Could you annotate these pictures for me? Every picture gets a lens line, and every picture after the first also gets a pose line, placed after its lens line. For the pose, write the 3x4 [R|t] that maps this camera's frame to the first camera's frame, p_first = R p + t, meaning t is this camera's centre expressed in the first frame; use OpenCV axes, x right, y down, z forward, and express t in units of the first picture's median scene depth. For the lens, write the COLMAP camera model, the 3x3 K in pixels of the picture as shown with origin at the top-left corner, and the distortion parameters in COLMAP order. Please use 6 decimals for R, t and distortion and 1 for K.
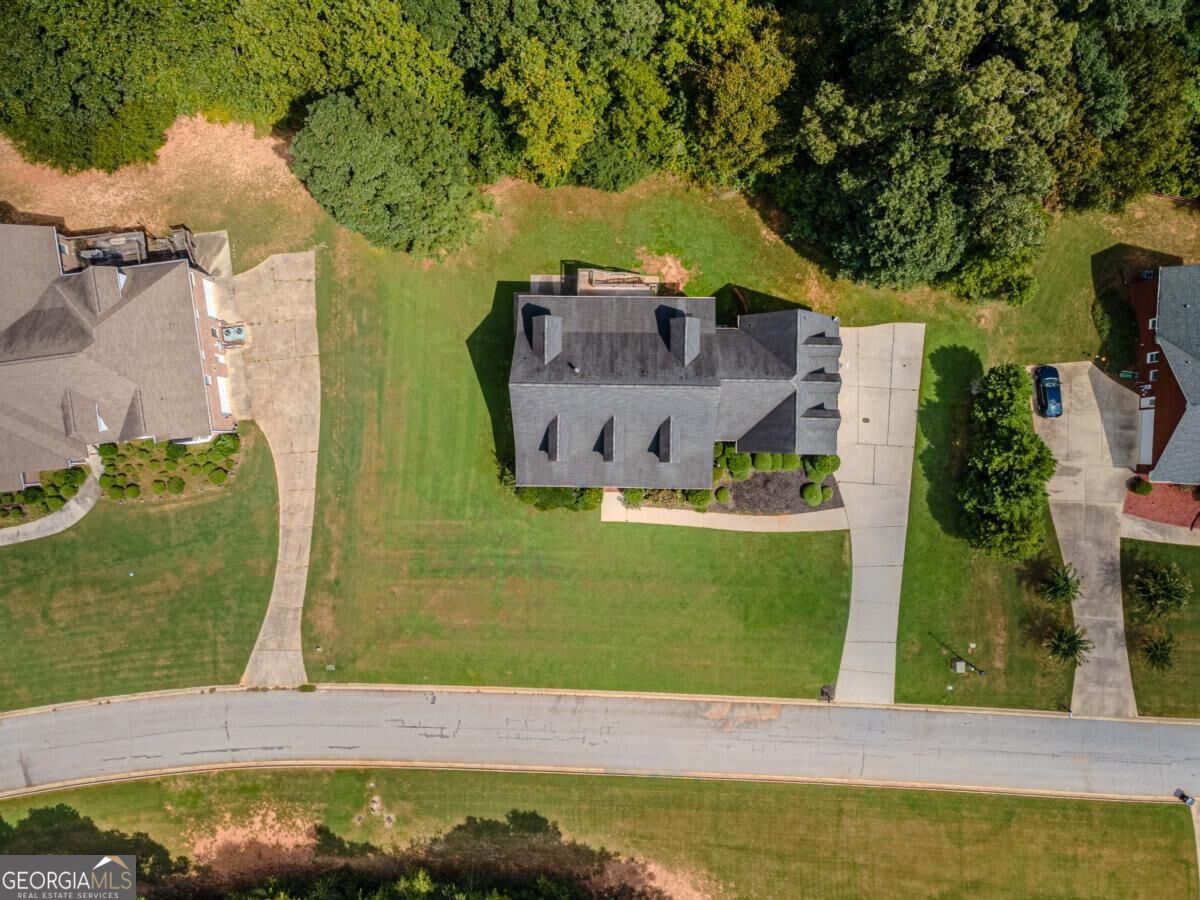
lens RADIAL K [[843.7, 0, 600.0], [0, 843.7, 450.0], [0, 0, 1]] dist [0.030361, 0.315492]
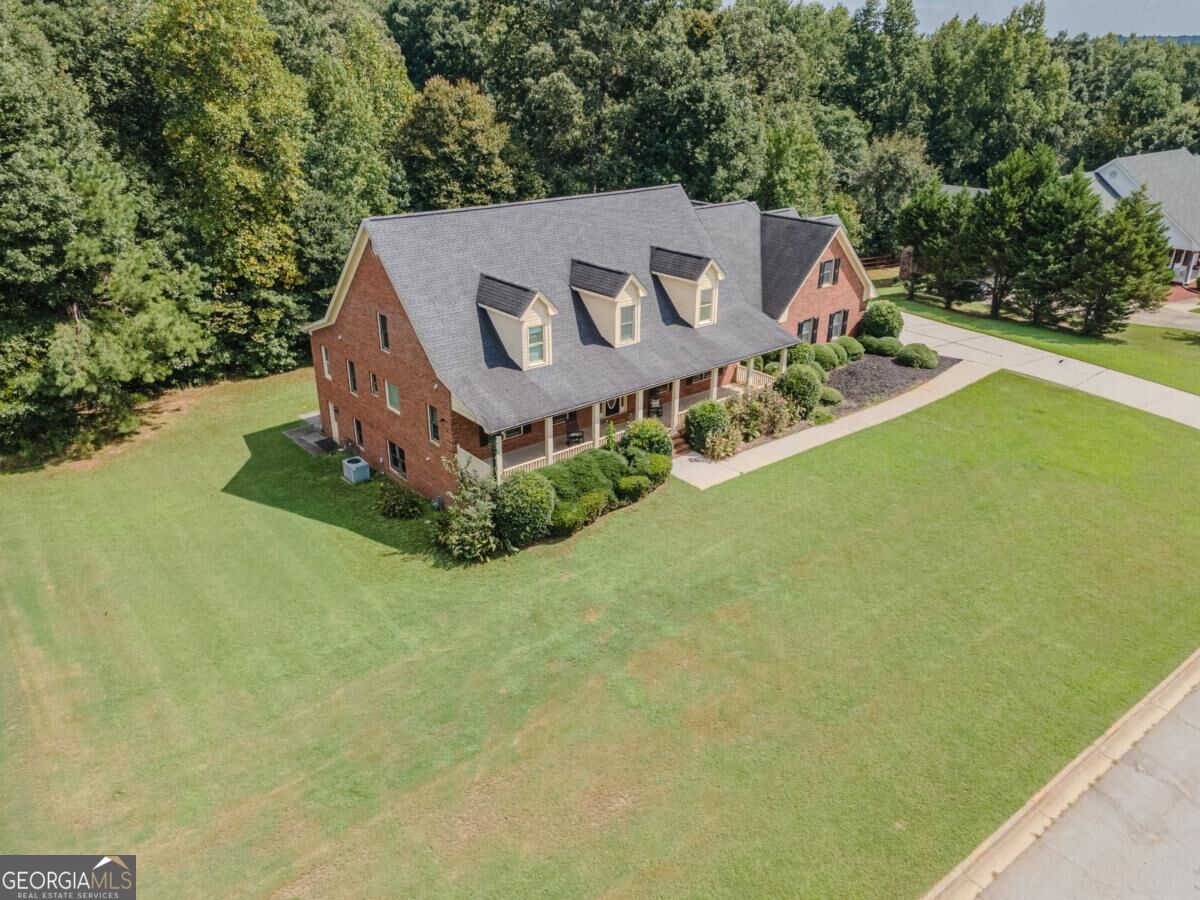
lens RADIAL K [[872.9, 0, 594.4], [0, 872.9, 450.7], [0, 0, 1]] dist [0.037570, 0.003517]
pose [[0.762556, -0.242075, 0.599923, -0.314046], [0.646317, 0.325173, -0.690317, 0.363974], [-0.027970, 0.914146, 0.404420, 0.847936]]
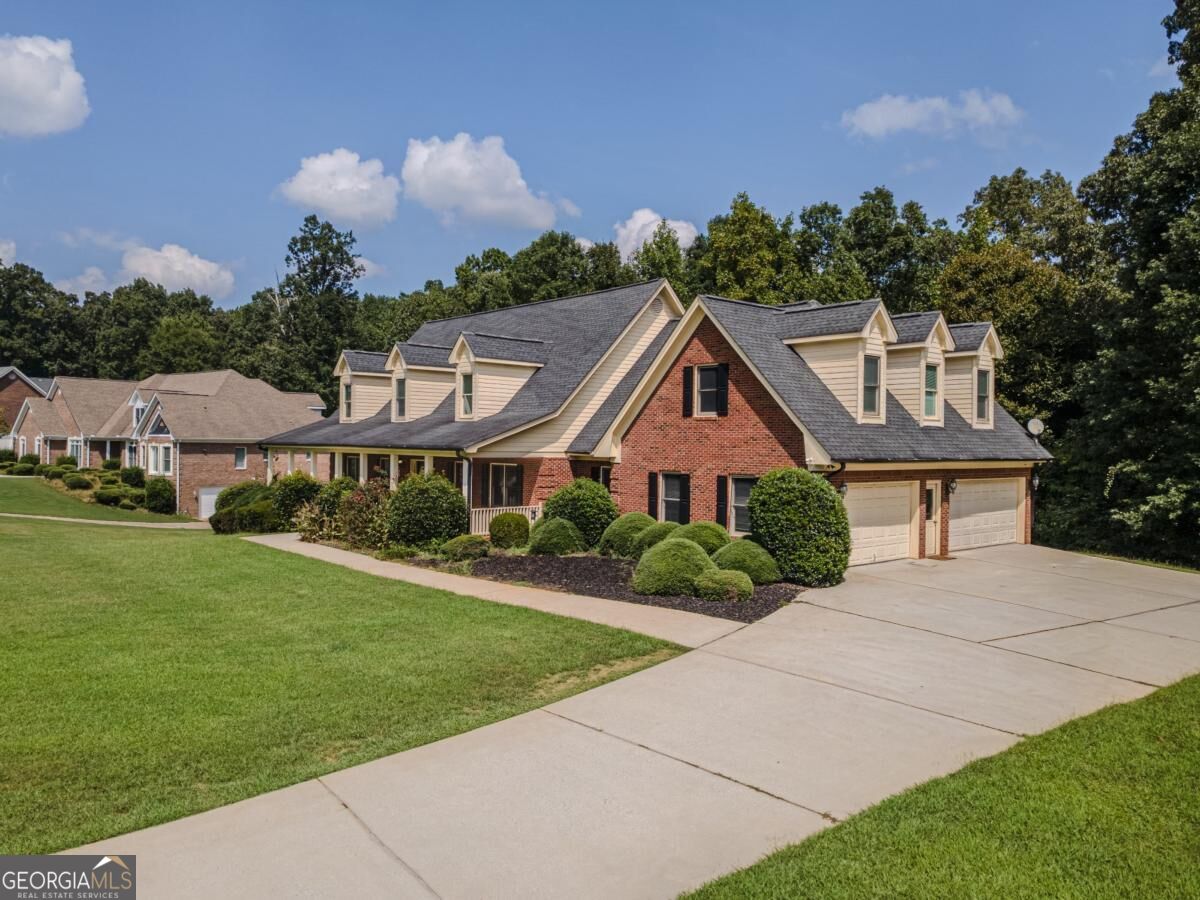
lens RADIAL K [[872.9, 0, 594.4], [0, 872.9, 450.7], [0, 0, 1]] dist [0.037570, 0.003517]
pose [[0.662944, 0.038297, -0.747689, 0.434541], [-0.748411, 0.007656, -0.663192, 0.240603], [-0.019674, 0.999237, 0.033737, 0.993169]]
